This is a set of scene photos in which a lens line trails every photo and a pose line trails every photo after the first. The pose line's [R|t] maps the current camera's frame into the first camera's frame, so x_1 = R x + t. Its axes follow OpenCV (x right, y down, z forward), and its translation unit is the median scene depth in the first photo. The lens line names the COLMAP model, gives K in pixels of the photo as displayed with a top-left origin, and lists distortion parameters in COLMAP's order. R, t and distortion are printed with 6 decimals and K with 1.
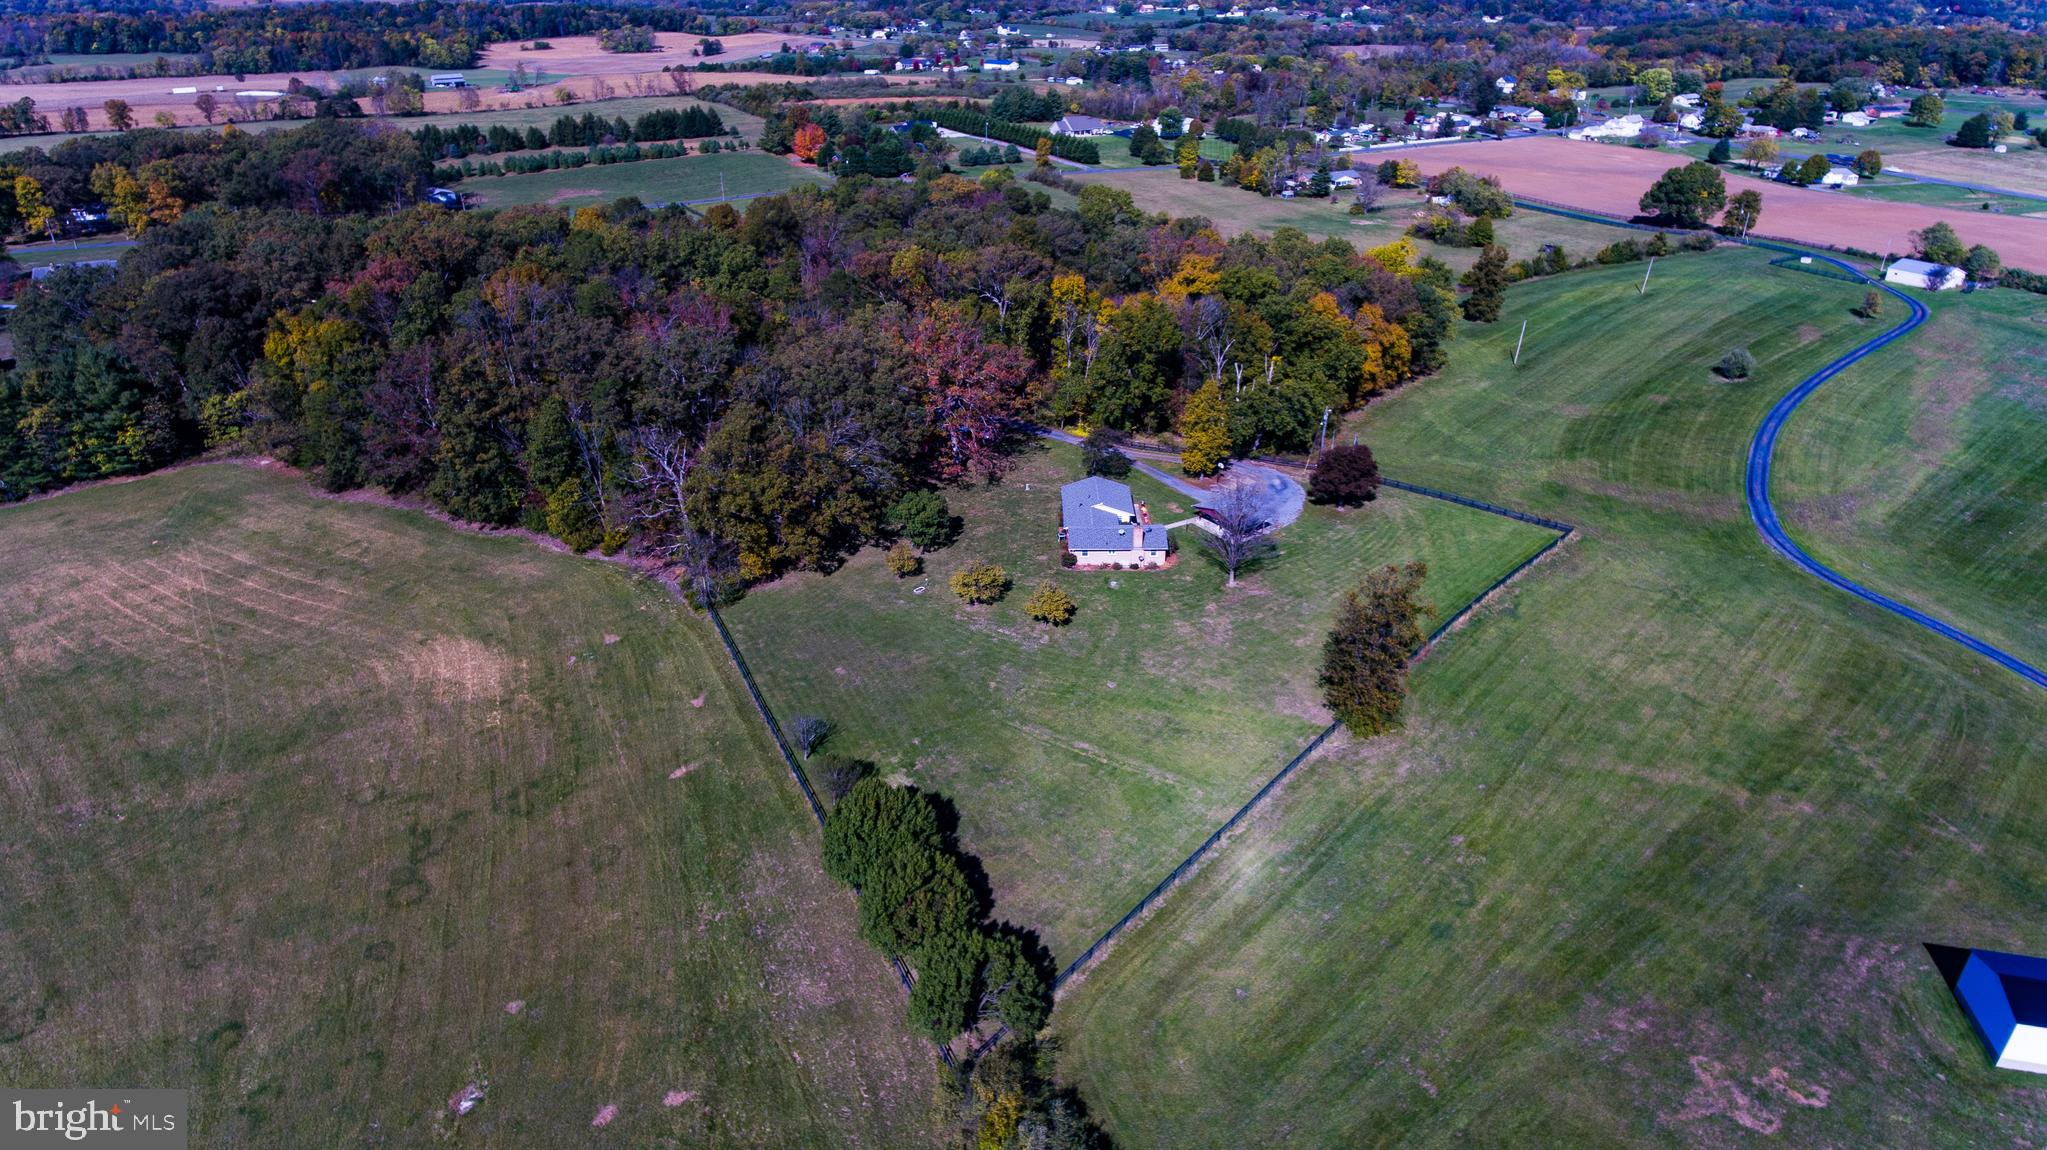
lens RADIAL K [[1174.1, 0, 1026.1], [0, 1174.1, 576.6], [0, 0, 1]] dist [-0.002078, -0.000661]
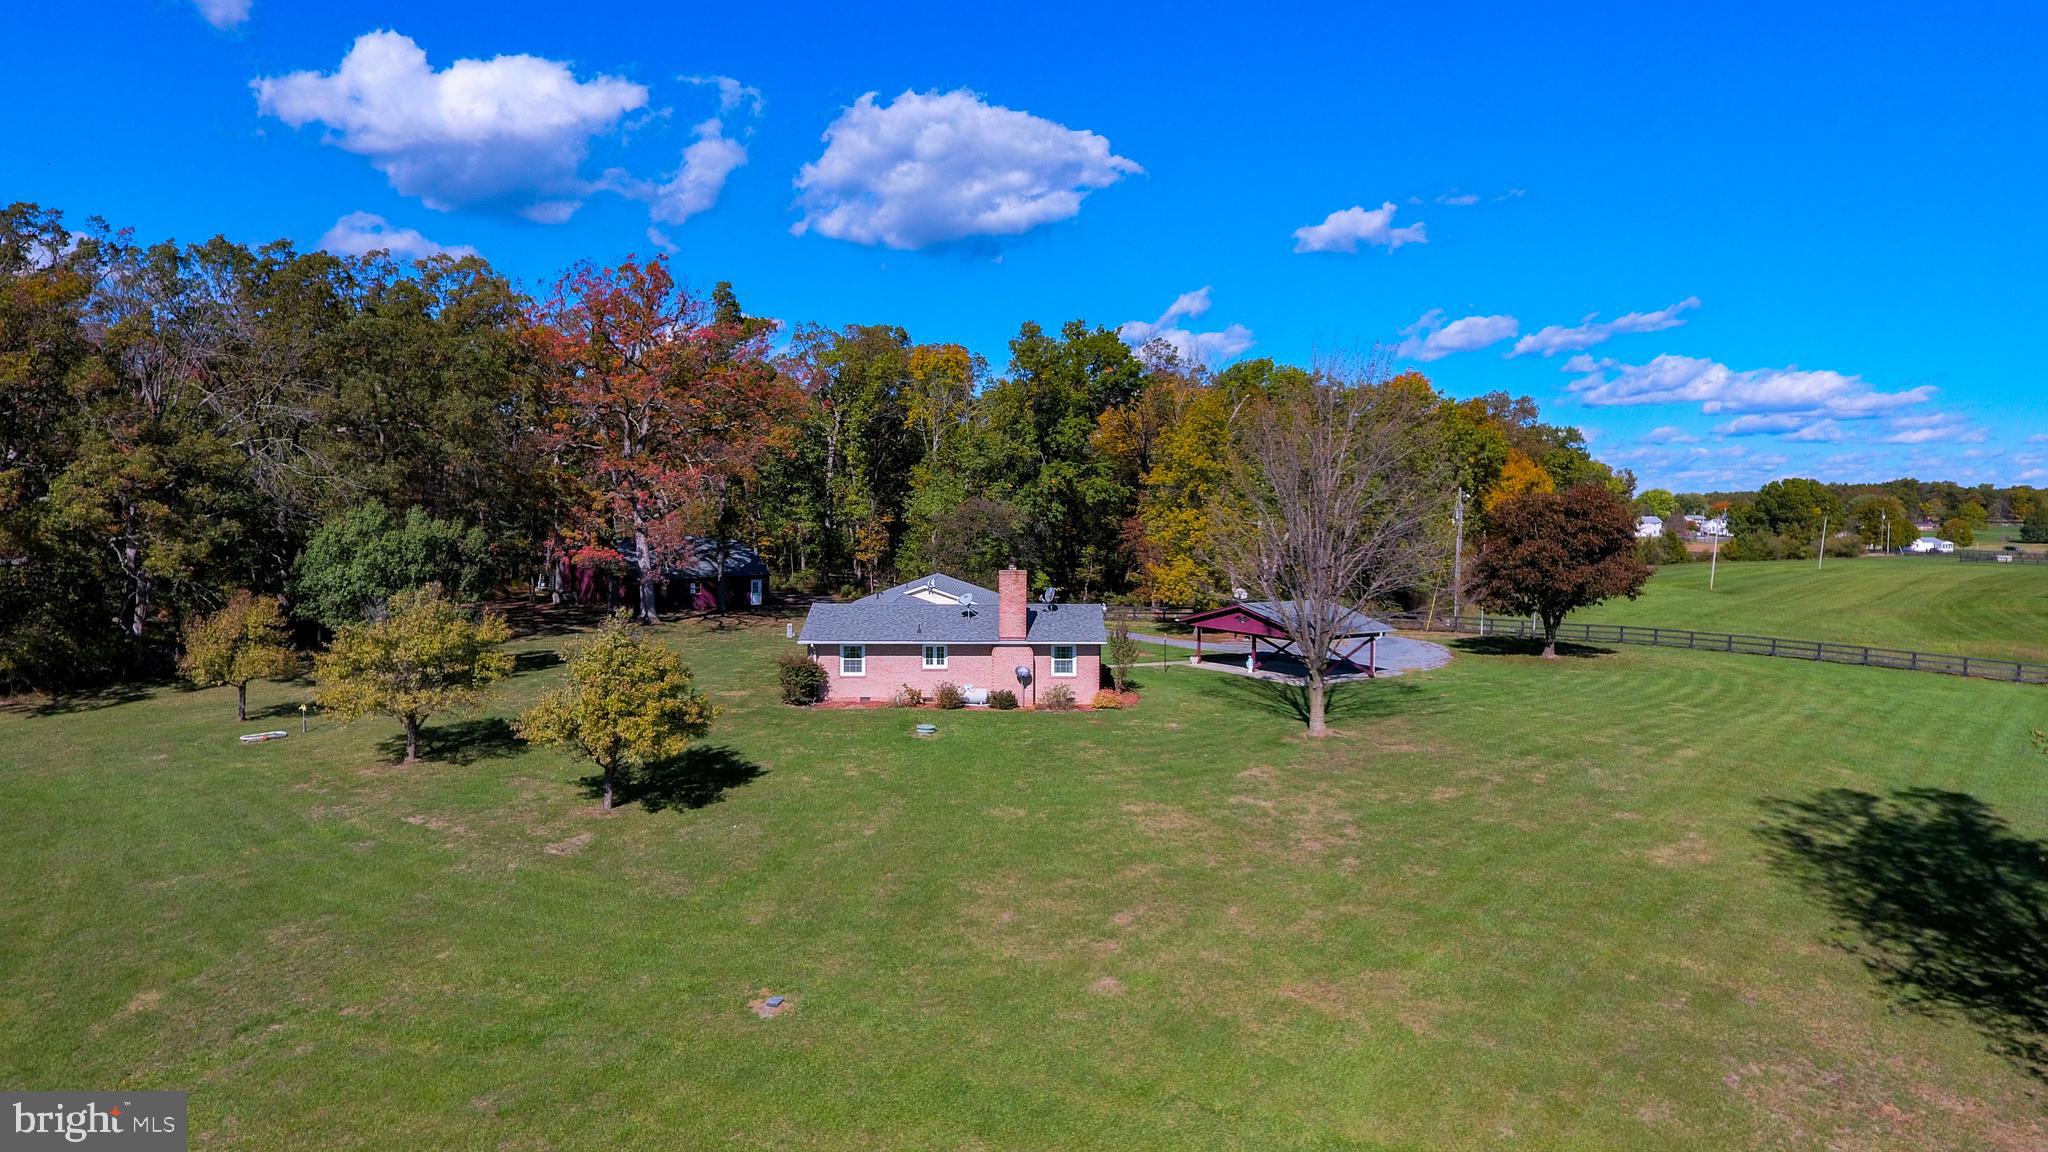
lens RADIAL K [[1174.6, 0, 1017.8], [0, 1174.6, 573.8], [0, 0, 1]] dist [-0.002078, -0.000661]
pose [[0.999994, 0.003421, -0.000126, 0.096023], [-0.003169, 0.911249, -0.411843, 0.091525], [-0.001294, 0.411841, 0.911255, 0.693561]]
